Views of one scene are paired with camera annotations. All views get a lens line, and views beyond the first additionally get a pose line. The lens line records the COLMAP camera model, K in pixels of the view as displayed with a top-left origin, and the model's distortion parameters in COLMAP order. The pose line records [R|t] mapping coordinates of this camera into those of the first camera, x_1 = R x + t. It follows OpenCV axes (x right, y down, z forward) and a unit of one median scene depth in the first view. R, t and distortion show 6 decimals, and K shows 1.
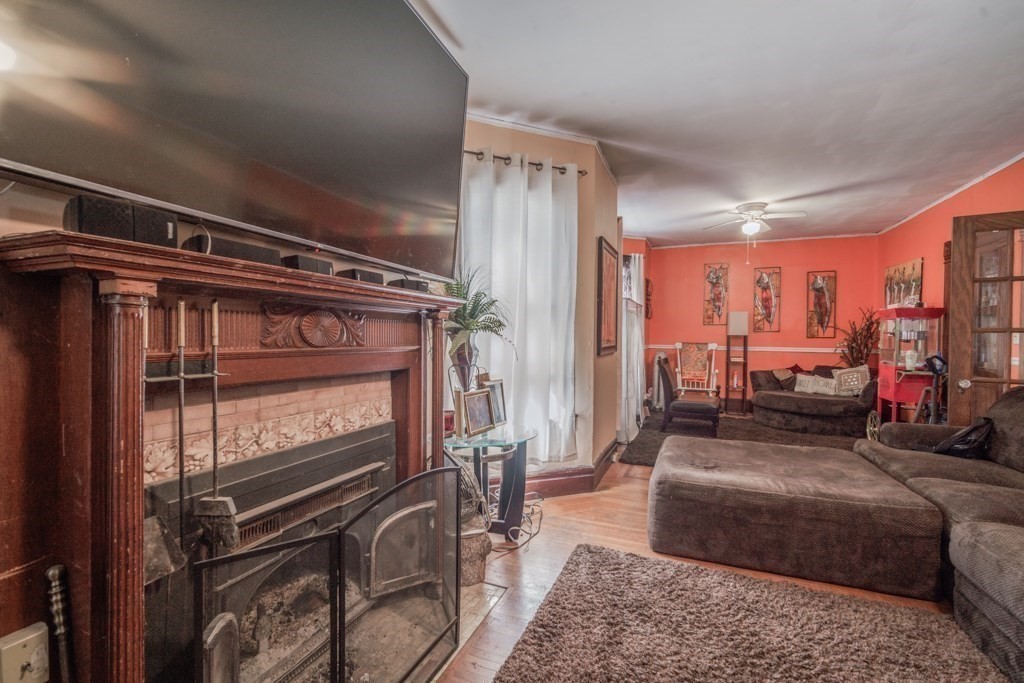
lens RADIAL K [[446.3, 0, 509.6], [0, 446.3, 342.2], [0, 0, 1]] dist [0.003227, -0.001480]
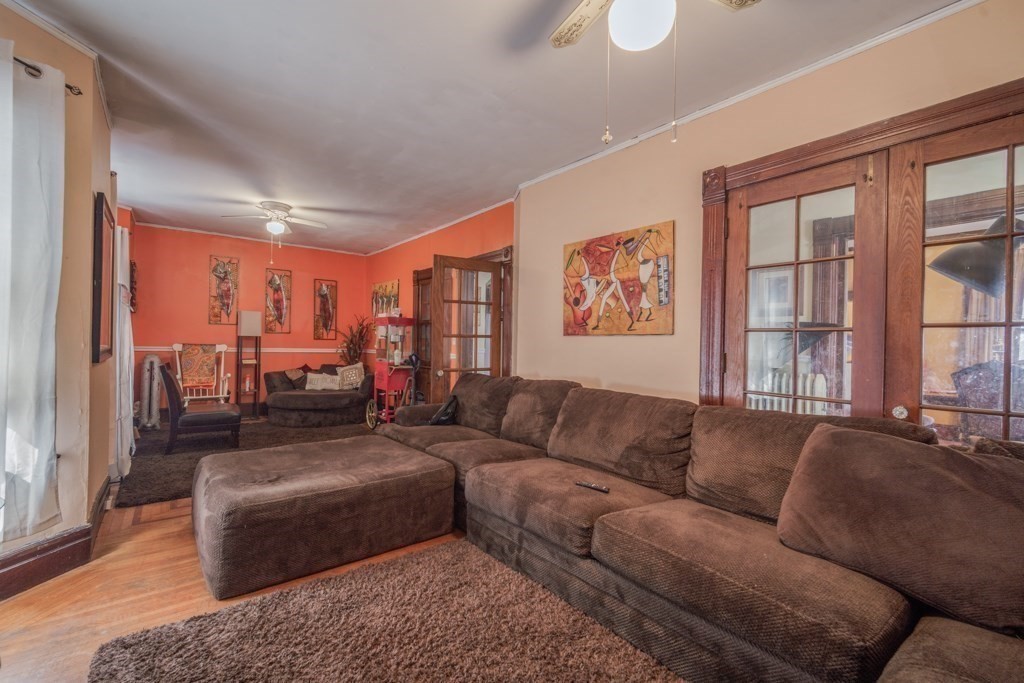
lens RADIAL K [[446.3, 0, 510.1], [0, 446.3, 342.4], [0, 0, 1]] dist [0.003227, -0.001480]
pose [[0.488535, 0.002712, 0.872540, -0.100083], [-0.001782, 0.999996, -0.002111, -0.001782], [-0.872542, -0.000524, 0.488538, 0.104829]]
